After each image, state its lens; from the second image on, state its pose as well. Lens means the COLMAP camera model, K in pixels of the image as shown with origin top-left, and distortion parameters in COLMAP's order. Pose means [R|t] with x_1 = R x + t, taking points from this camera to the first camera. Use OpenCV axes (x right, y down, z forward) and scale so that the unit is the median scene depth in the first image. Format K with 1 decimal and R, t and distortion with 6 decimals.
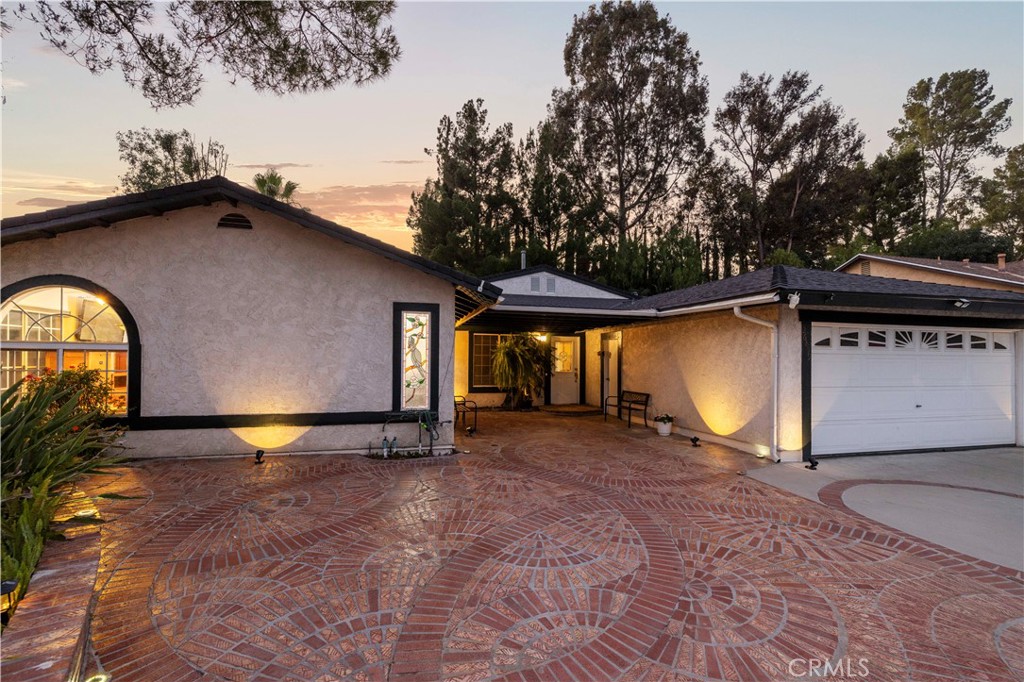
lens RADIAL K [[427.5, 0, 513.4], [0, 427.5, 335.5], [0, 0, 1]] dist [0.006506, 0.000233]
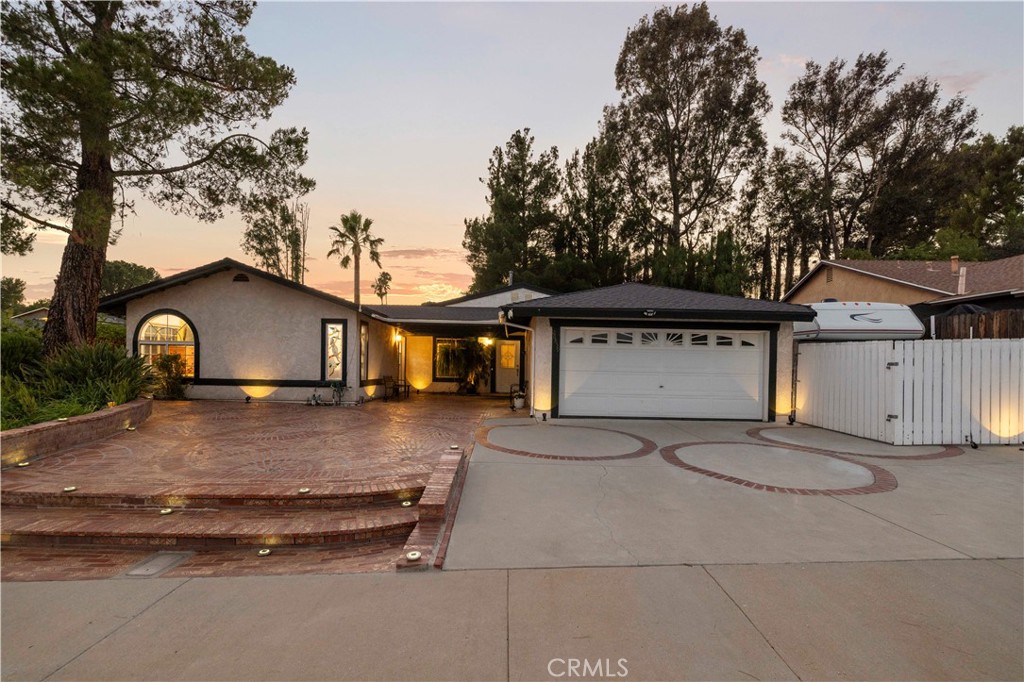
lens RADIAL K [[427.5, 0, 509.8], [0, 427.5, 348.4], [0, 0, 1]] dist [0.006506, 0.000233]
pose [[0.969886, -0.000054, -0.243559, 0.767813], [0.002268, 0.999959, 0.008812, 0.026186], [0.243549, -0.009099, 0.969846, -0.442208]]
